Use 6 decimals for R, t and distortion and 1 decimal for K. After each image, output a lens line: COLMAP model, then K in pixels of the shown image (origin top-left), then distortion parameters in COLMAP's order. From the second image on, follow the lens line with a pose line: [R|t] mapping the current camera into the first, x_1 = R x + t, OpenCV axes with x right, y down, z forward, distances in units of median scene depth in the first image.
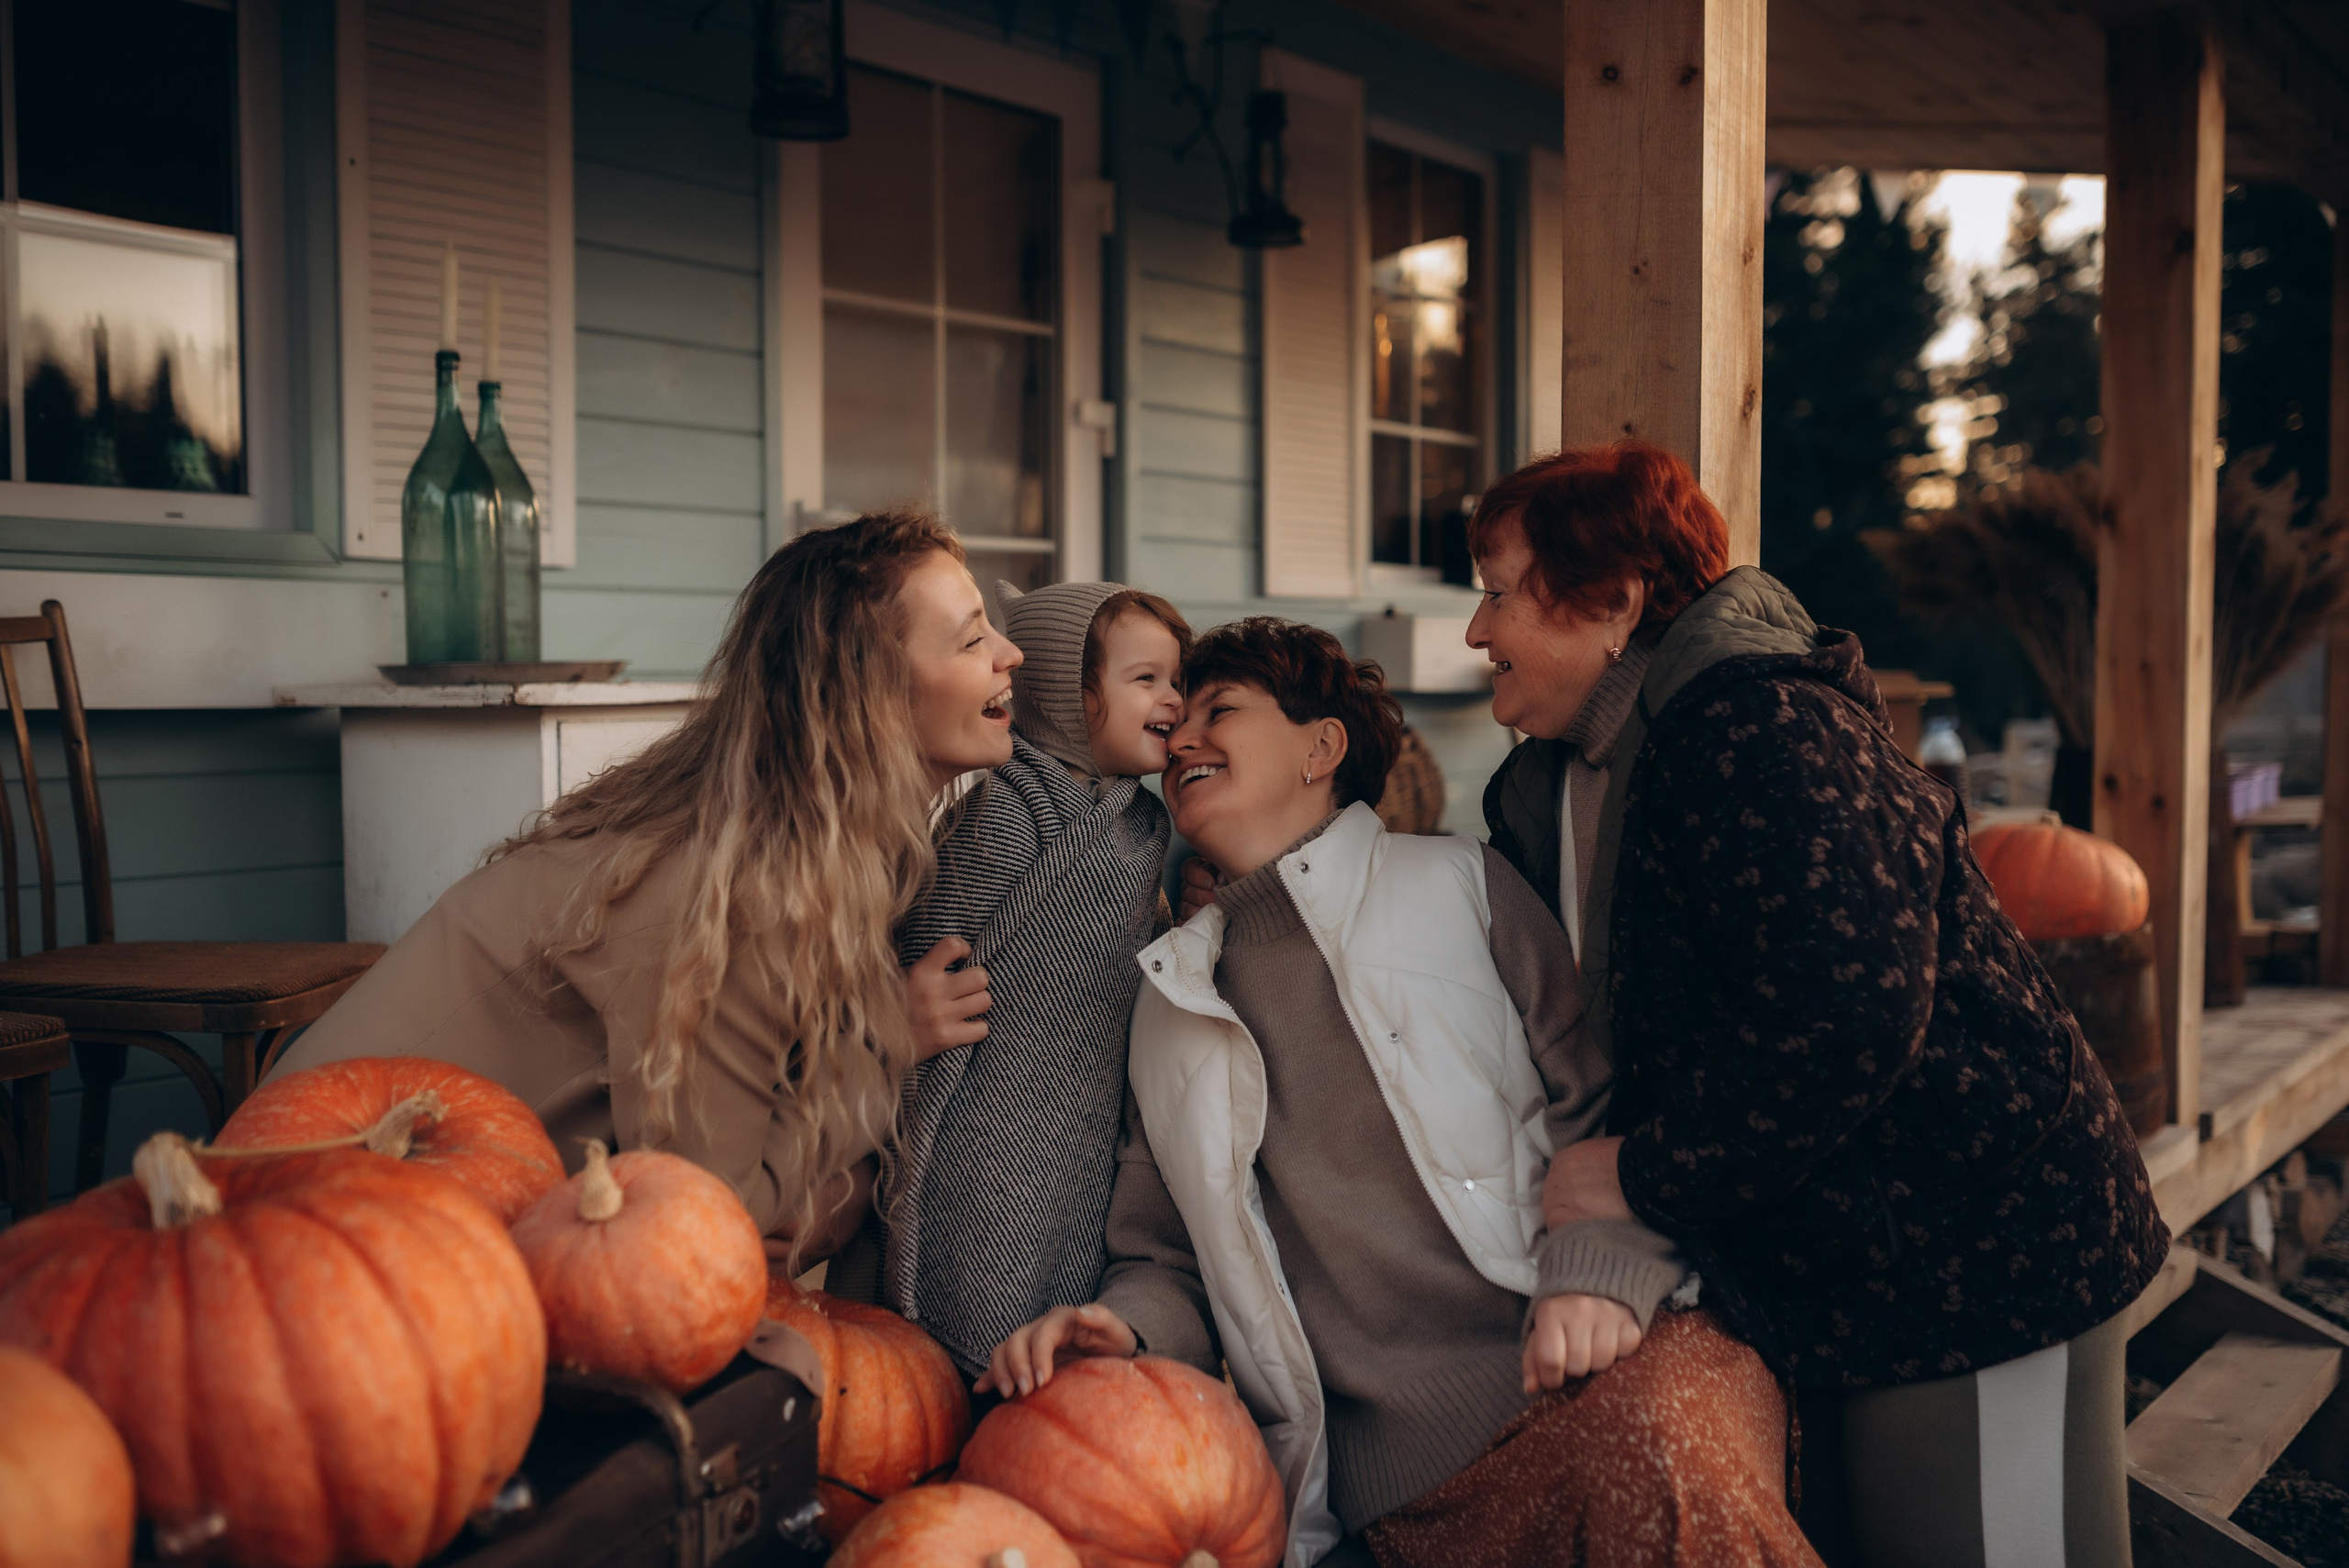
lens RADIAL K [[2453.5, 0, 1174.5], [0, 2453.5, 784.0], [0, 0, 1]] dist [-0.001268, -0.000681]
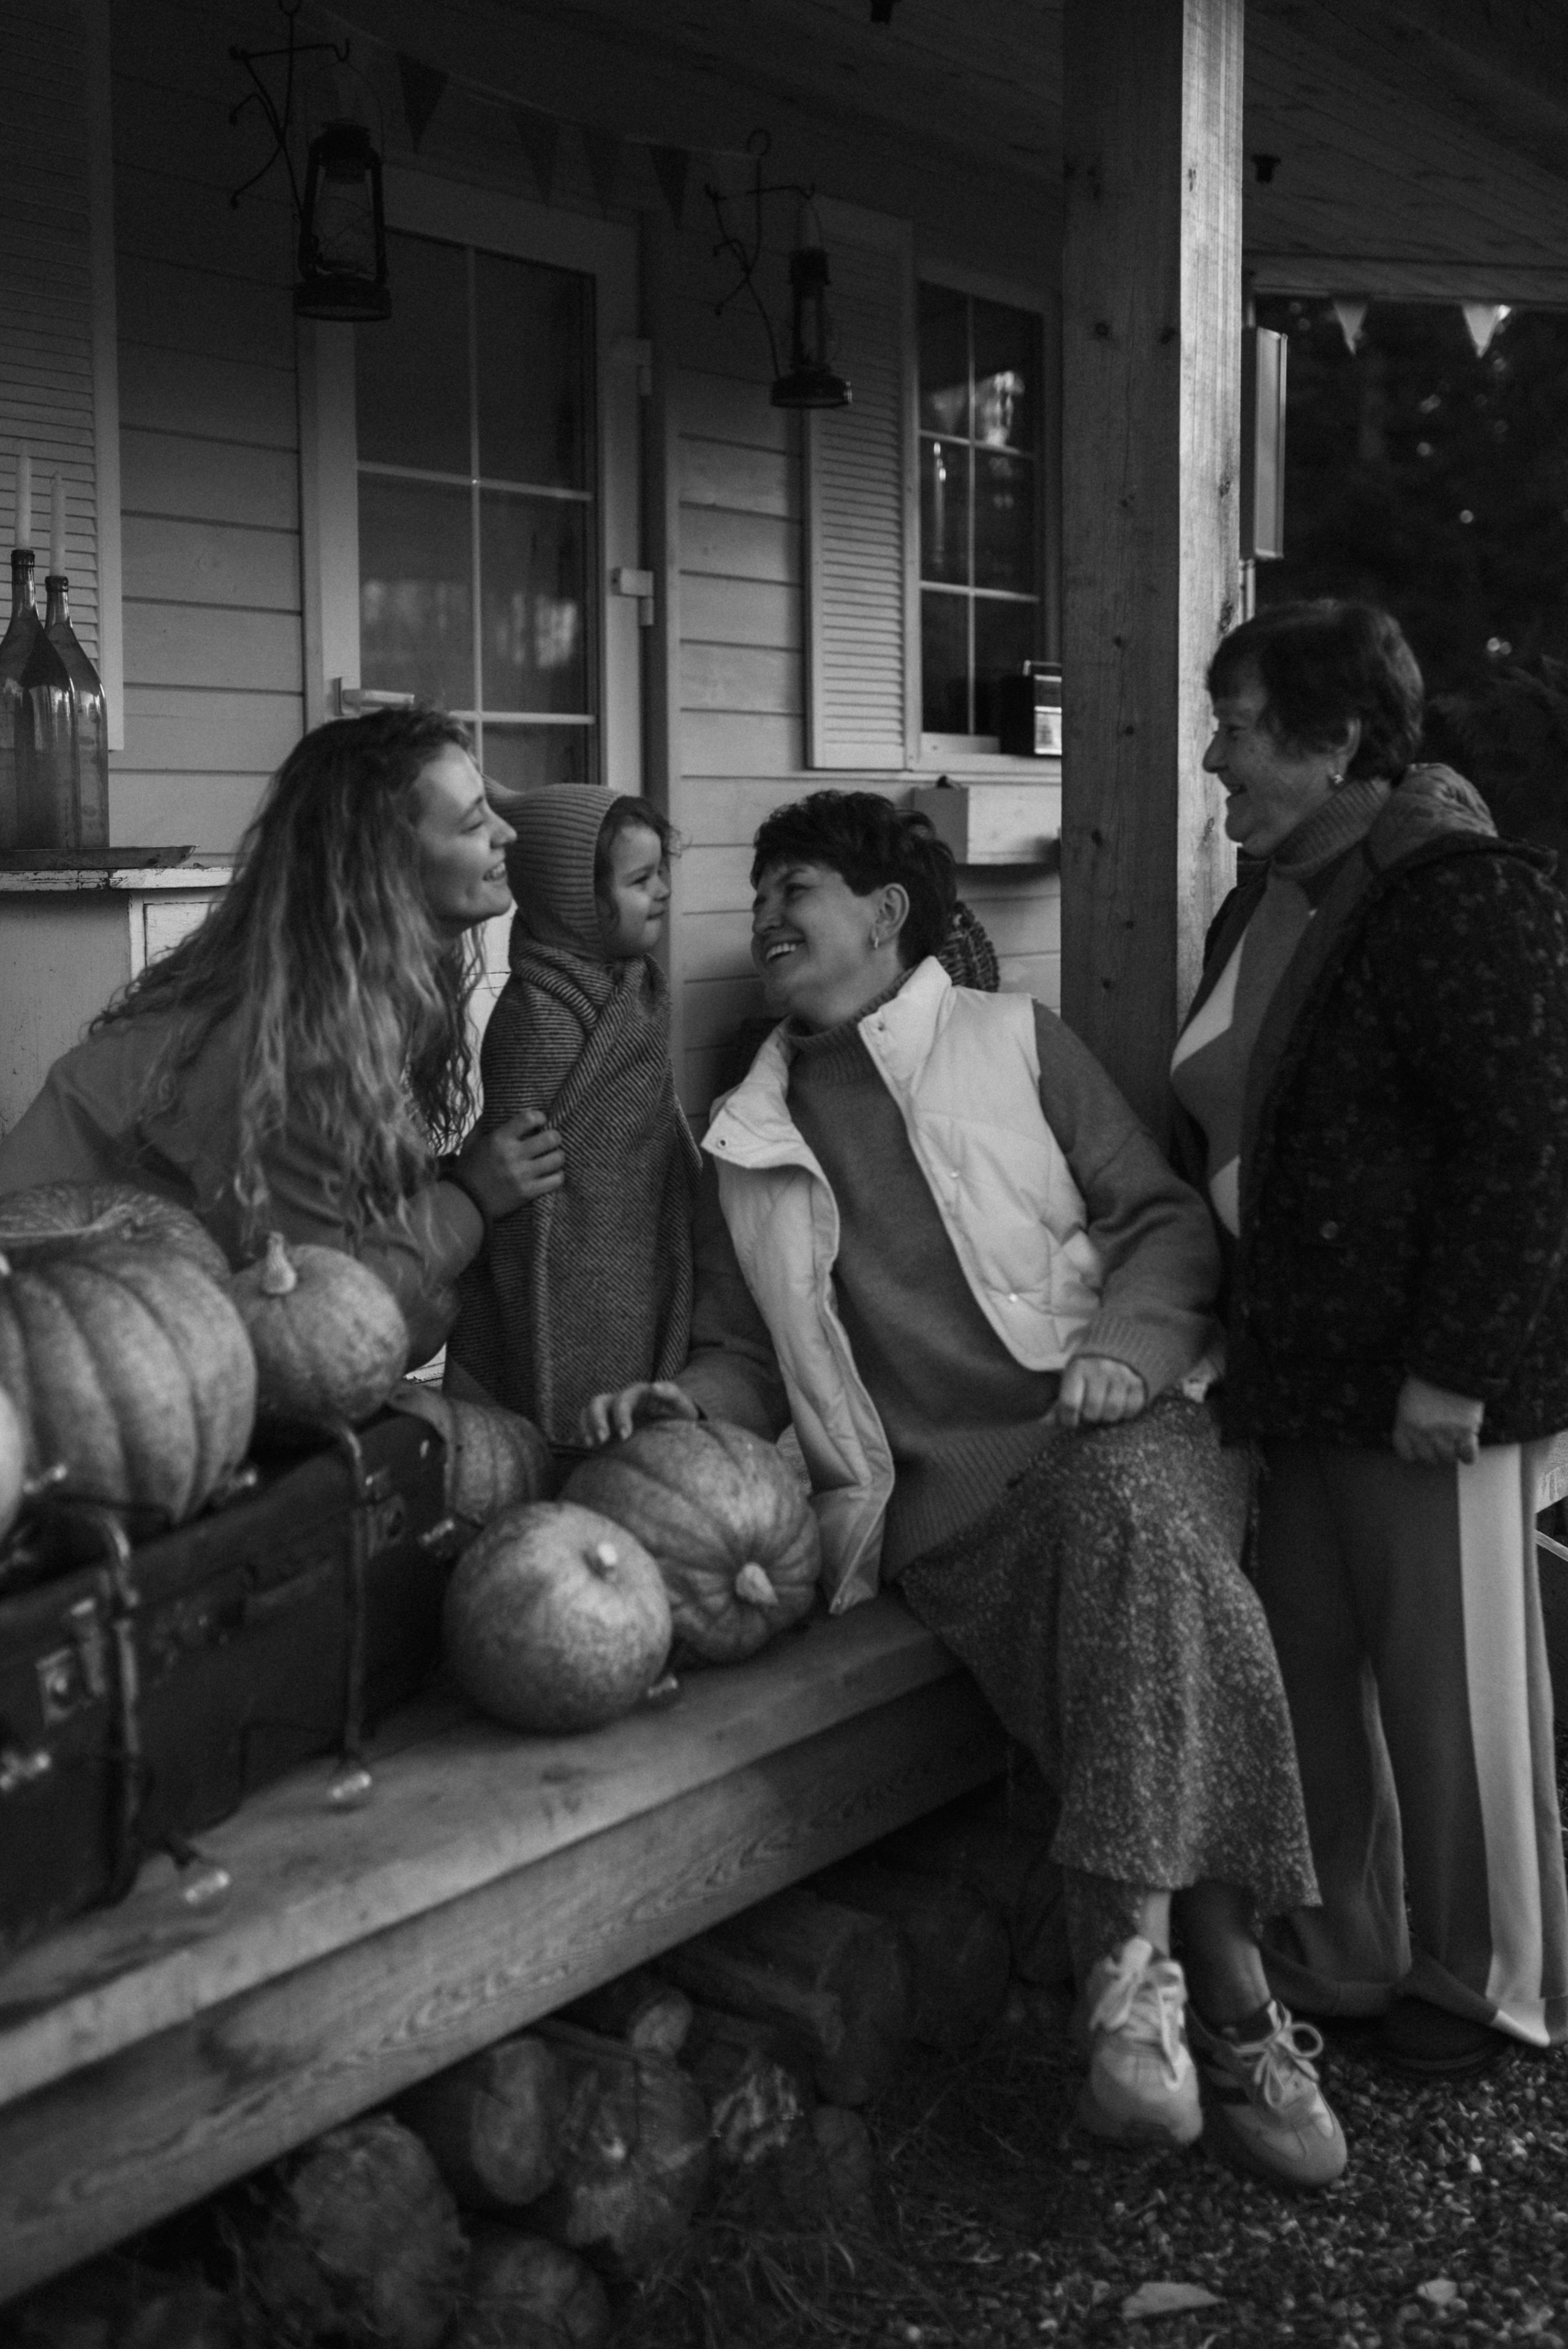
lens RADIAL K [[3006.5, 0, 784.0], [0, 3006.5, 1174.5], [0, 0, 1]] dist [-0.105091, 0.009360]
pose [[0.999697, -0.007468, 0.023468, -0.006570], [0.005900, 0.997788, 0.066221, 0.011476], [-0.023911, -0.066063, 0.997529, -0.479005]]
